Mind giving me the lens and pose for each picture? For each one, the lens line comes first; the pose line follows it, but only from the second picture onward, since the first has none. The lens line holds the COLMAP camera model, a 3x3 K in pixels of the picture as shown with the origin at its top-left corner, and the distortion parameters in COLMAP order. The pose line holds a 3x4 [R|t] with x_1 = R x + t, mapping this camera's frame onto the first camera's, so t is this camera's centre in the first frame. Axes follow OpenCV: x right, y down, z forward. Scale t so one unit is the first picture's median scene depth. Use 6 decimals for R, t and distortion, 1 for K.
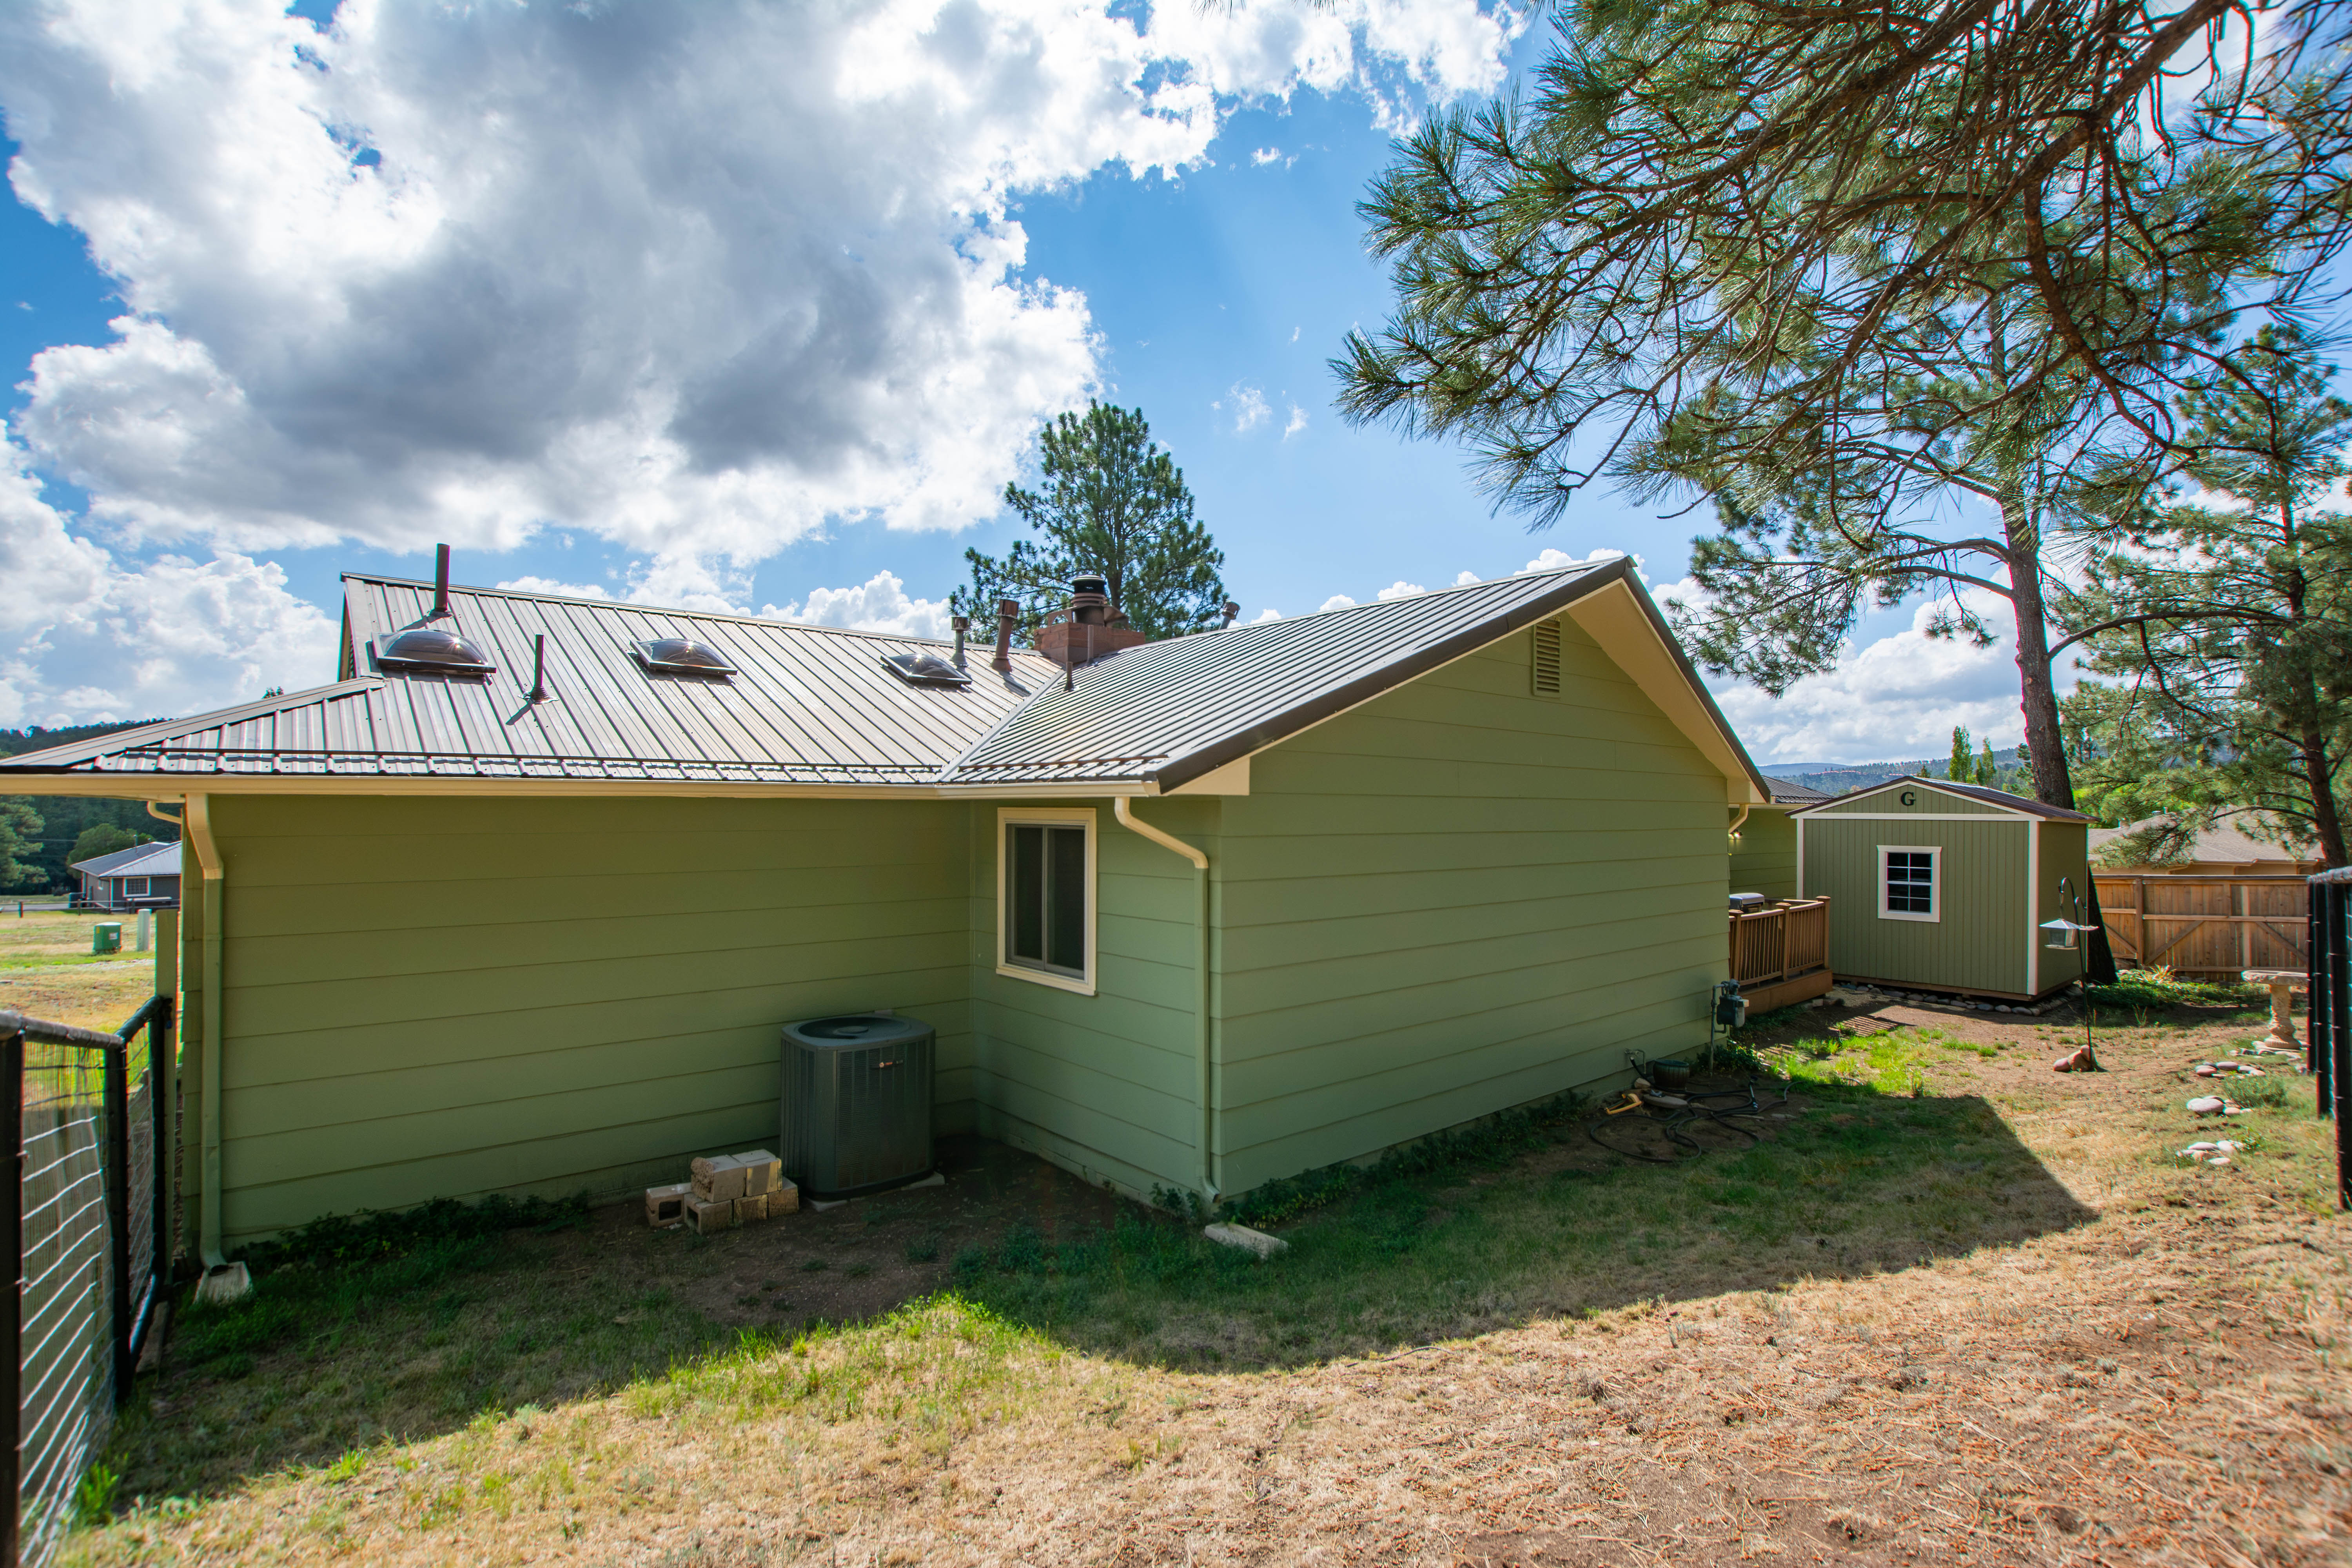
lens RADIAL K [[1114.2, 0, 1162.4], [0, 1114.2, 798.3], [0, 0, 1]] dist [-0.030151, 0.000275]
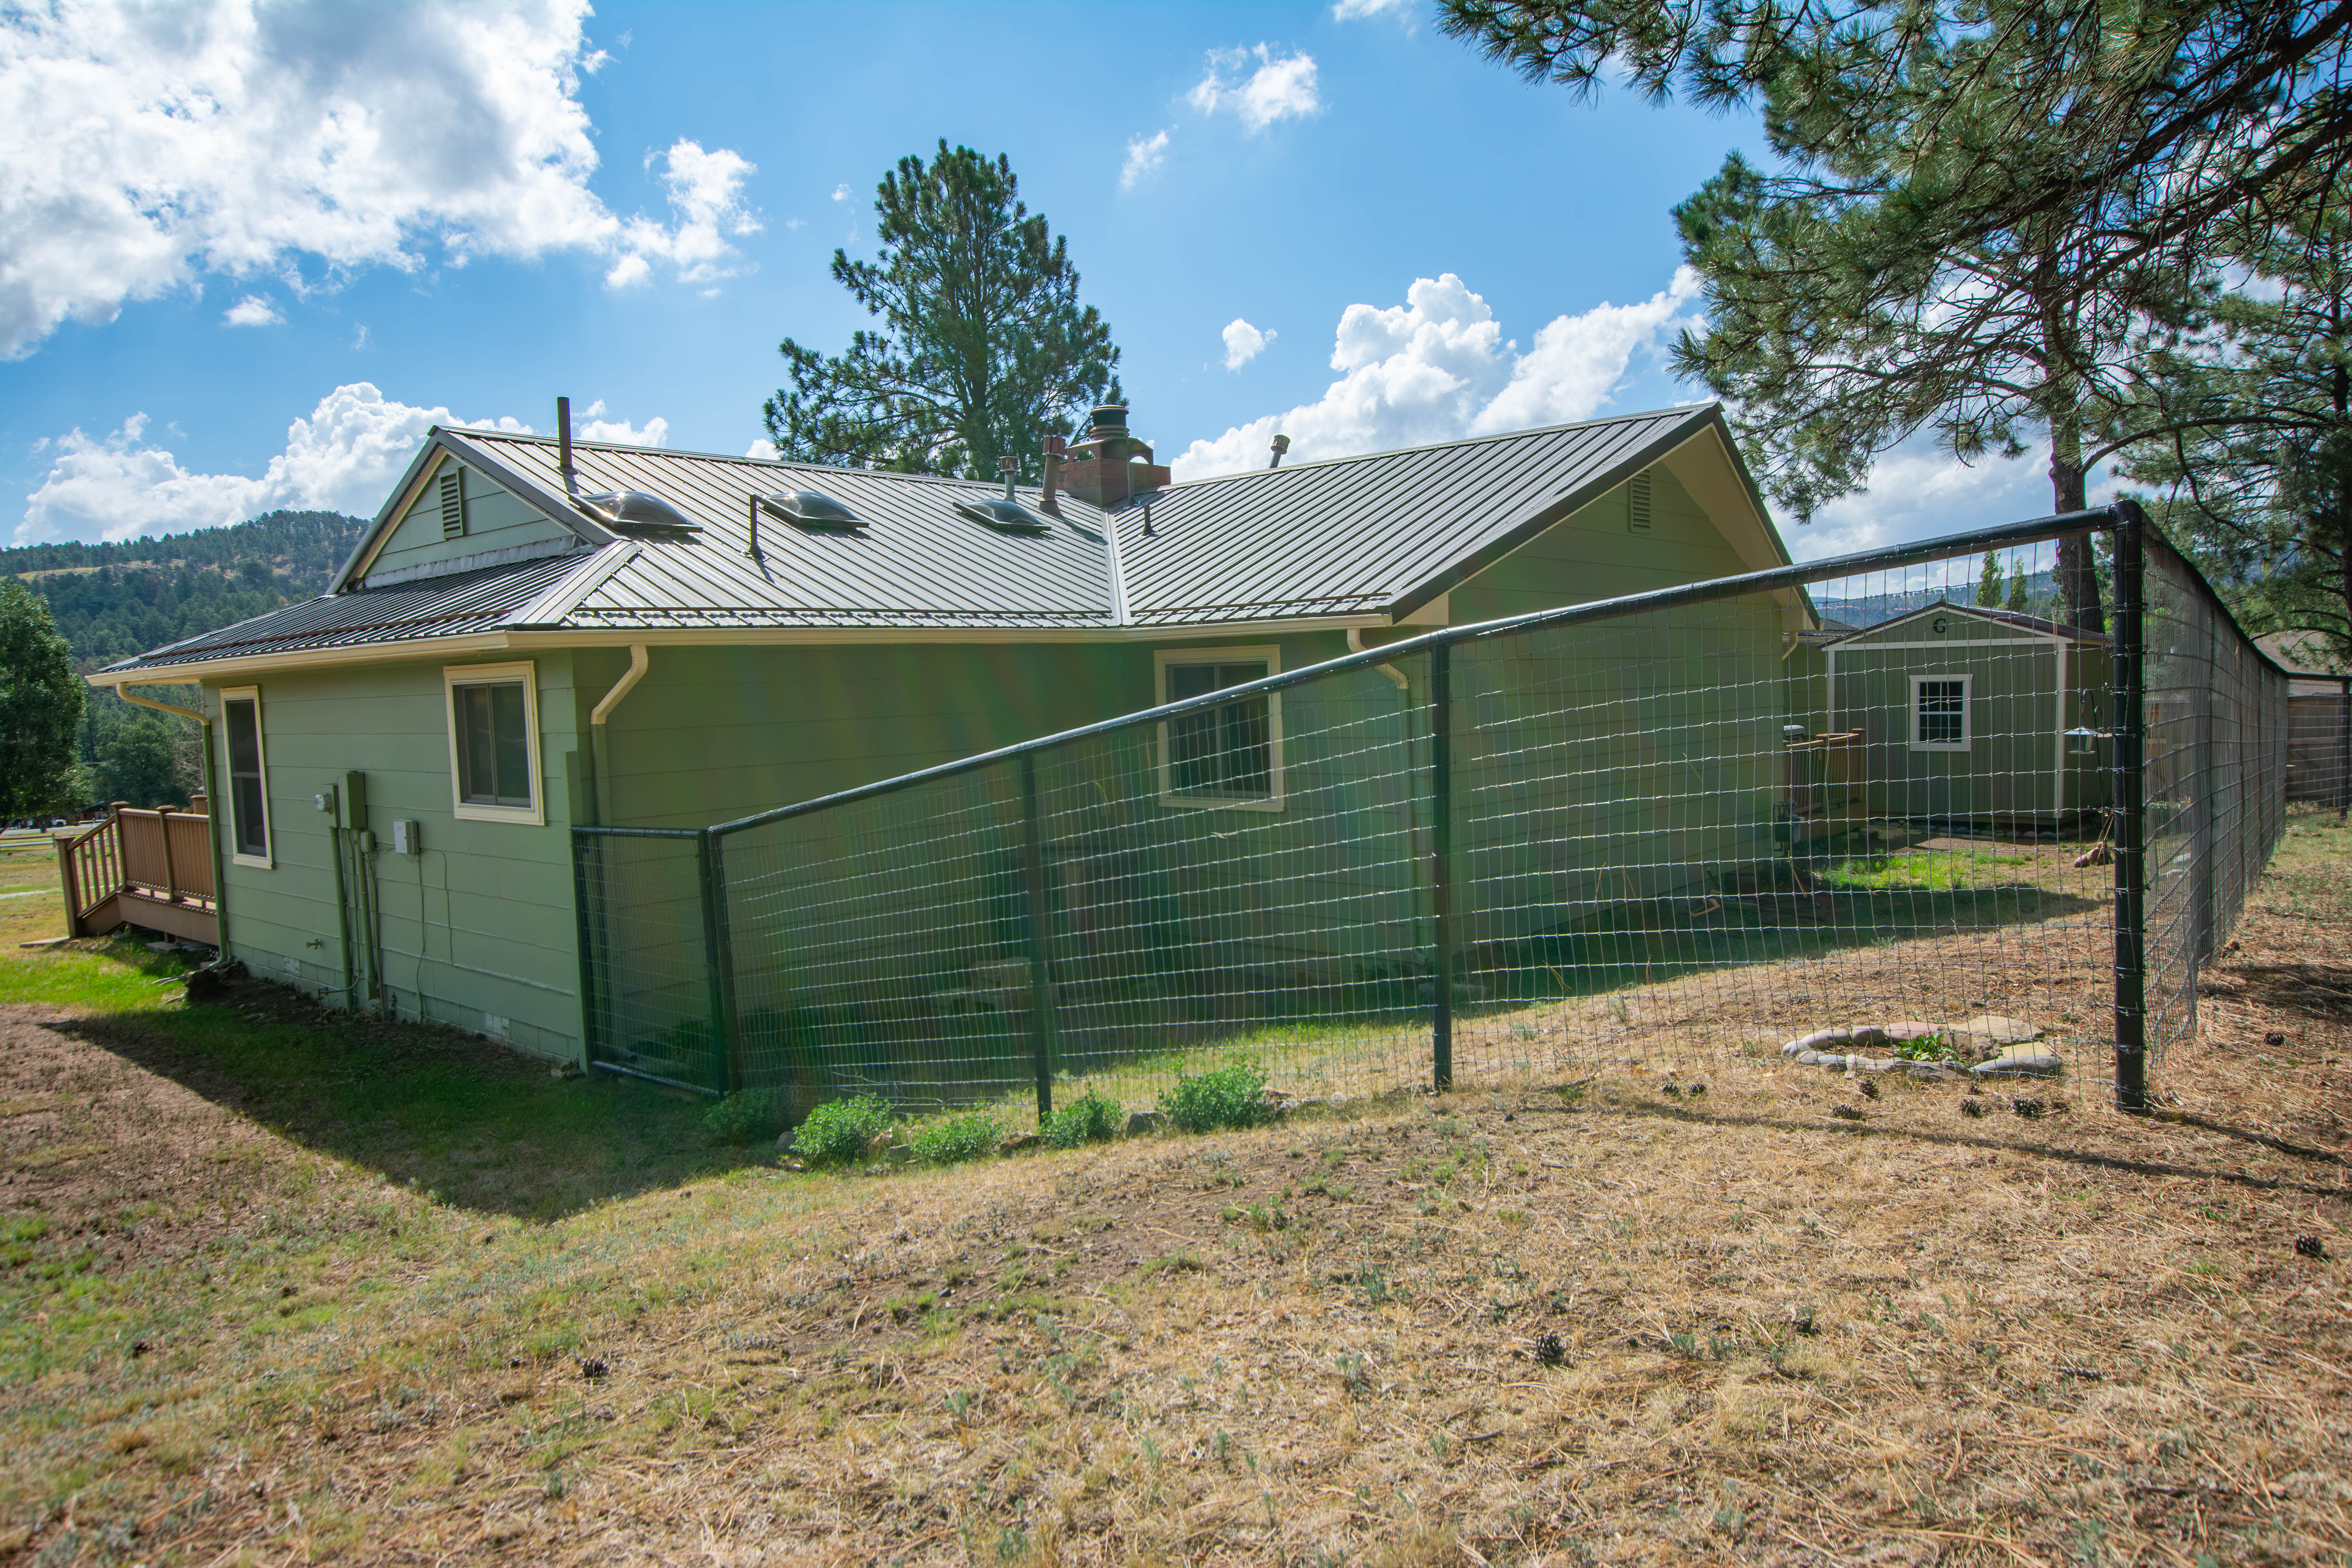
lens RADIAL K [[1519.1, 0, 1182.1], [0, 1519.1, 787.2], [0, 0, 1]] dist [0.007904, -0.005593]
pose [[0.988776, -0.044264, 0.142697, -0.090373], [0.032871, 0.996153, 0.081231, 0.005783], [-0.145744, -0.075628, 0.986427, -0.118711]]
